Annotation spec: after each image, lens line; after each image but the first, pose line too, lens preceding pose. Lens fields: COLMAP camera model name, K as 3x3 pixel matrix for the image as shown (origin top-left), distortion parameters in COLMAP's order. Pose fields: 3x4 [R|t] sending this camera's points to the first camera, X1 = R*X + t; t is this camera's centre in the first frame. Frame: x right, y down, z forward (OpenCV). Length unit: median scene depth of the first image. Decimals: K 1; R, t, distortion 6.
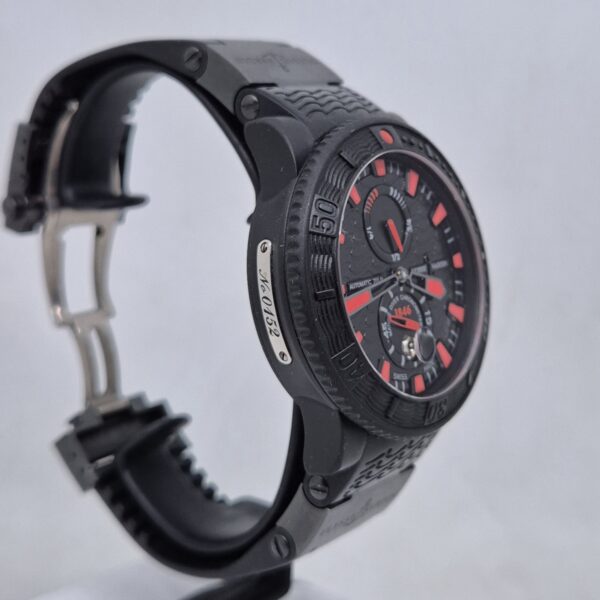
lens RADIAL K [[1055.3, 0, 300.6], [0, 1055.3, 296.8], [0, 0, 1]] dist [0.161833, 0.000000]
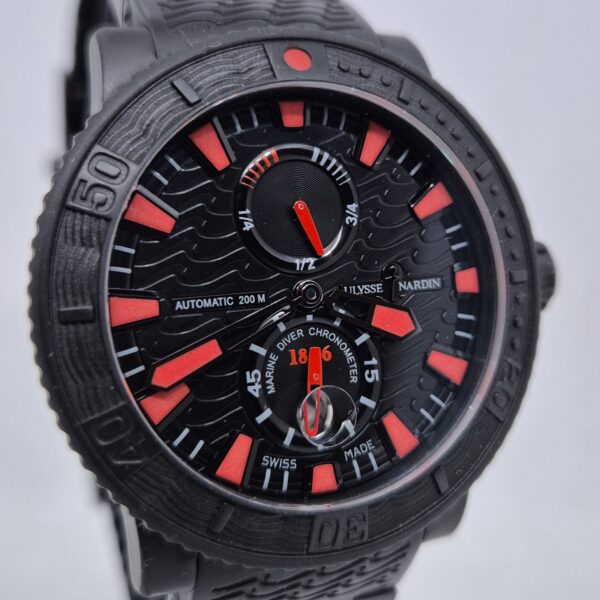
lens RADIAL K [[864.2, 0, 301.3], [0, 864.2, 296.6], [0, 0, 1]] dist [0.009843, 0.000000]
pose [[0.872553, 0.109605, -0.476064, 0.319515], [-0.098461, 0.993964, 0.048377, -0.042045], [0.478493, 0.004662, 0.878079, 0.559516]]
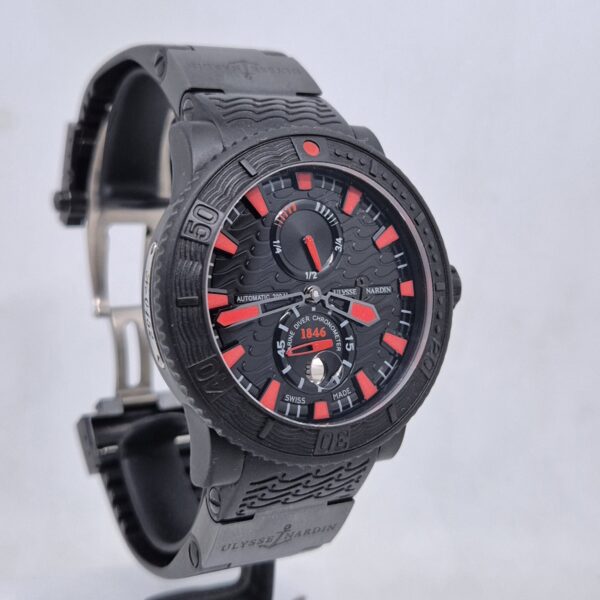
lens RADIAL K [[1055.3, 0, 280.6], [0, 1055.3, 307.2], [0, 0, 1]] dist [0.161833, 0.000000]
pose [[0.931511, 0.110421, -0.346546, 0.393069], [-0.115686, 0.993270, 0.005526, -0.010675], [0.344824, 0.034943, 0.938017, 0.093063]]
